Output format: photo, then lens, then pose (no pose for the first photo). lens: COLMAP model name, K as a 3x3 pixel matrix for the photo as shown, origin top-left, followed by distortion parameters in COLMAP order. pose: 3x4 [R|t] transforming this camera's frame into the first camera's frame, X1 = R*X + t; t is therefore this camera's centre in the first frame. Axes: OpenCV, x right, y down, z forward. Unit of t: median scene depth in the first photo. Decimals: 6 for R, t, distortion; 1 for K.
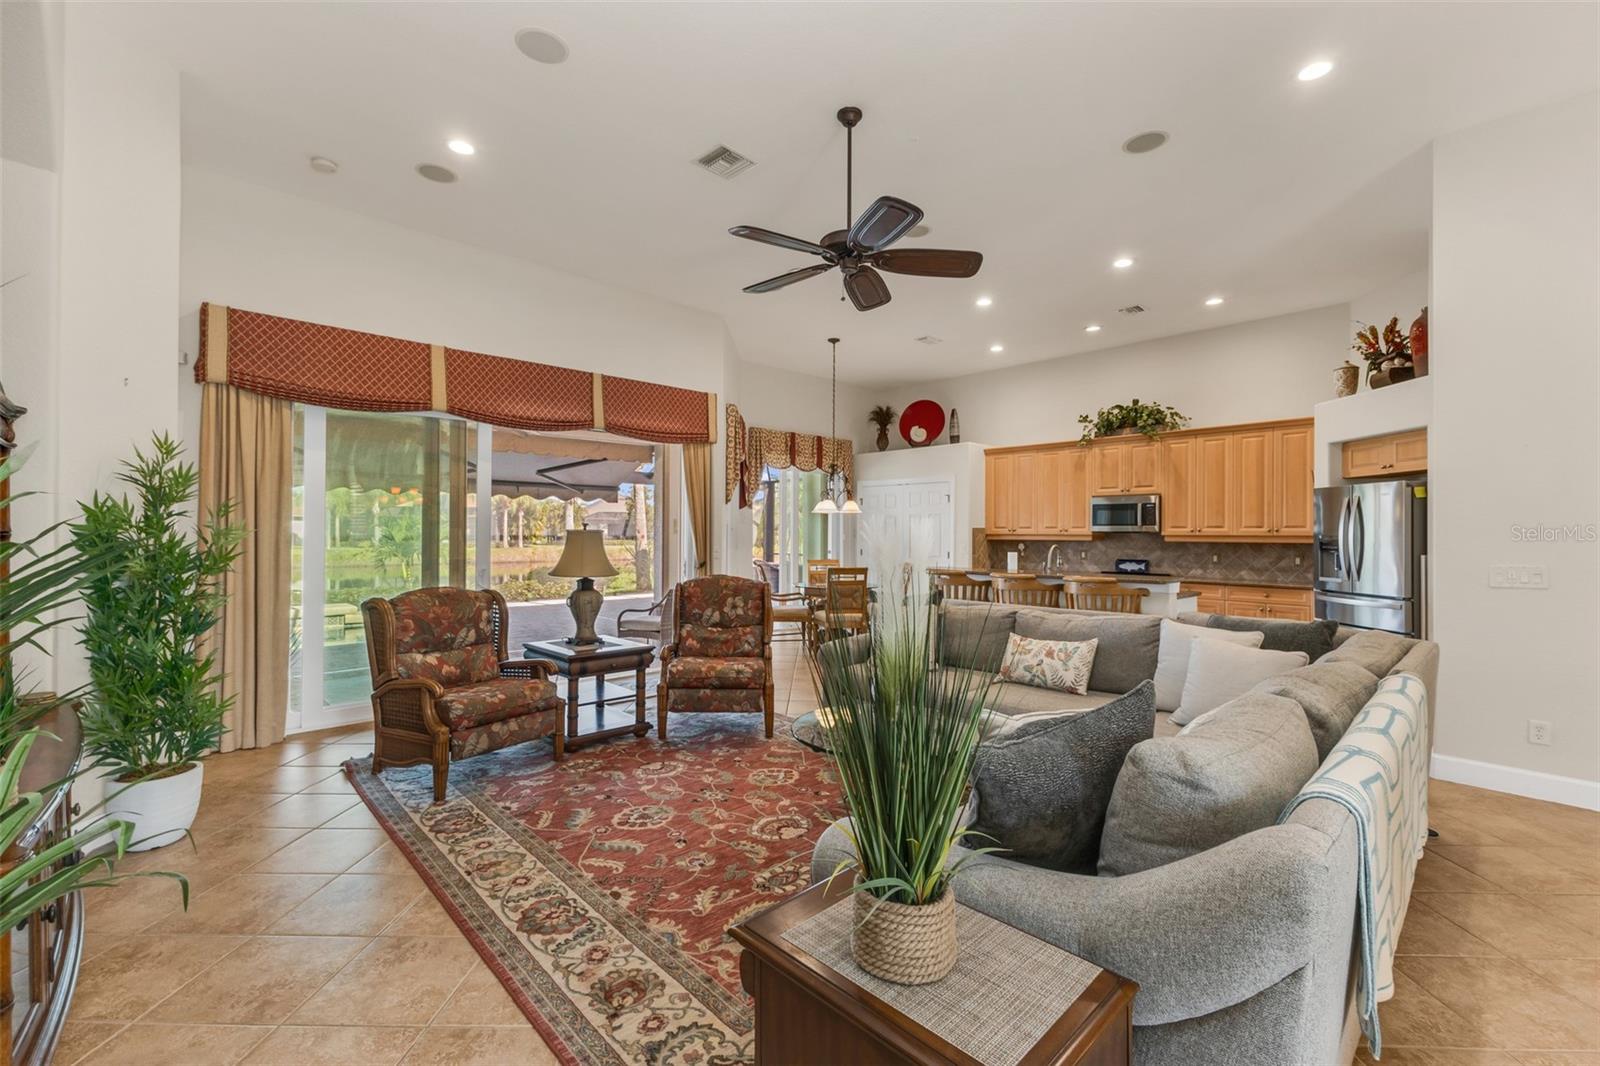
lens RADIAL K [[688.8, 0, 800.0], [0, 688.8, 533.0], [0, 0, 1]] dist [0.004739, -0.000748]
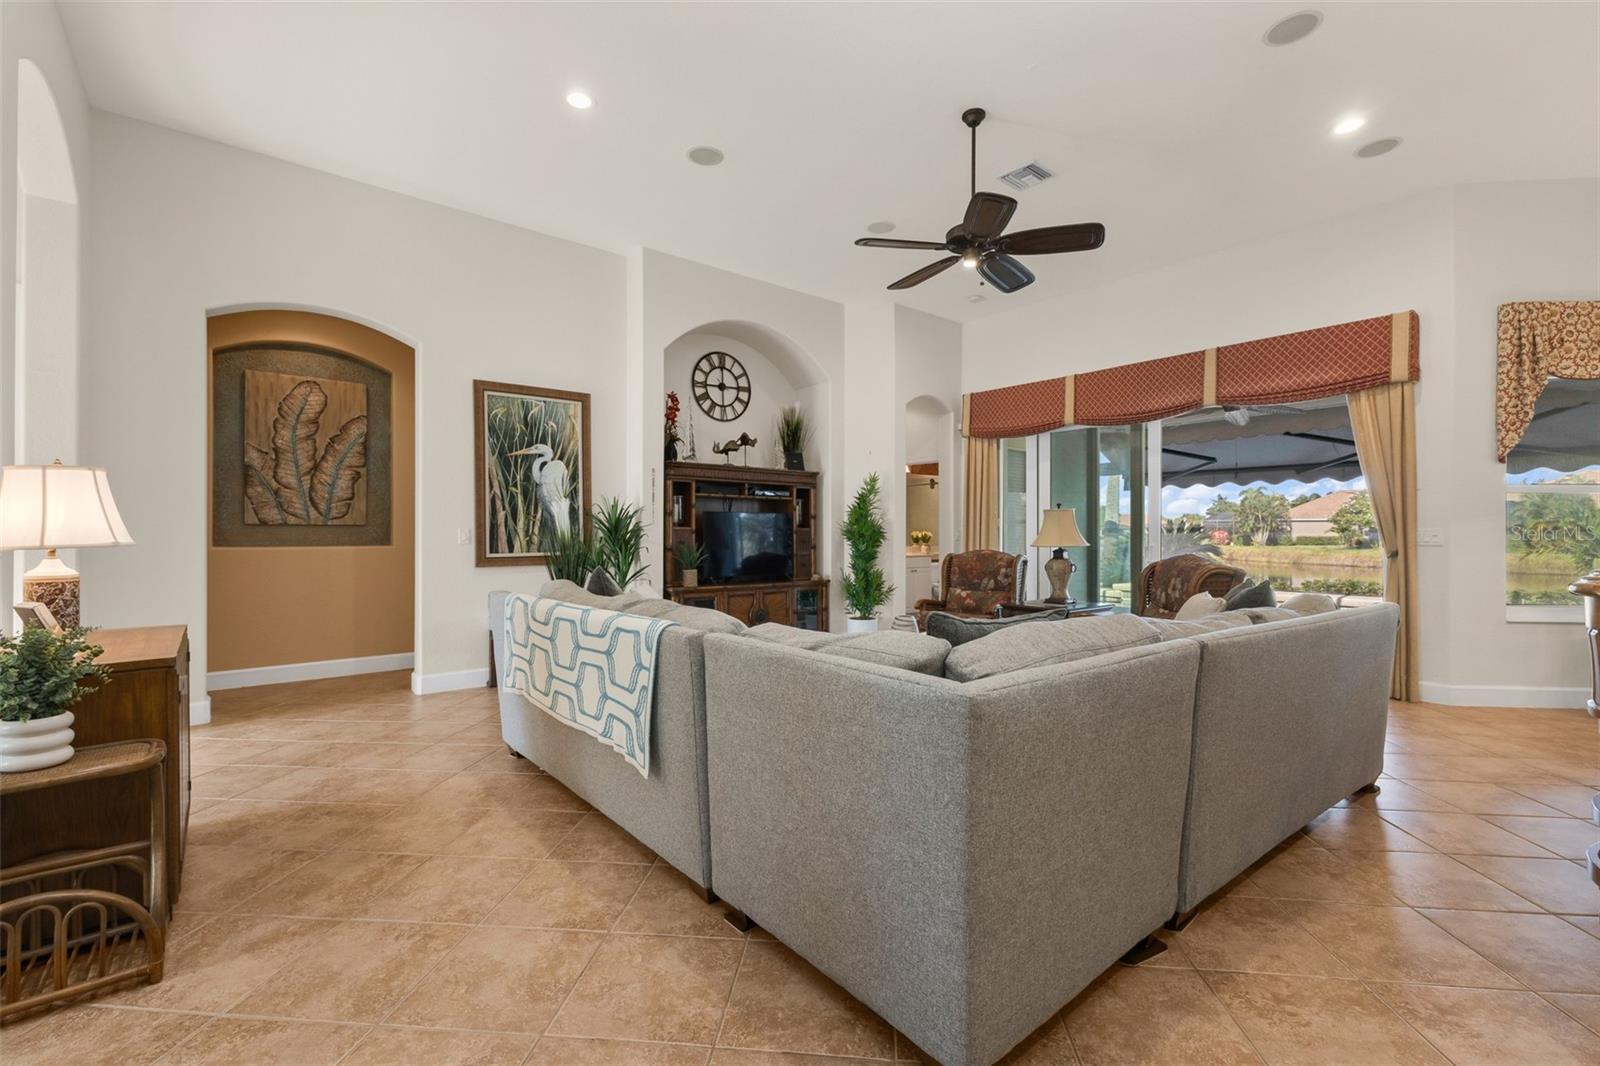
lens RADIAL K [[688.8, 0, 800.0], [0, 688.8, 533.0], [0, 0, 1]] dist [0.004739, -0.000748]
pose [[-0.073312, -0.003628, -0.997302, 0.573189], [-0.002872, 0.999990, -0.003427, 0.026767], [0.997305, 0.002613, -0.073321, 0.394177]]
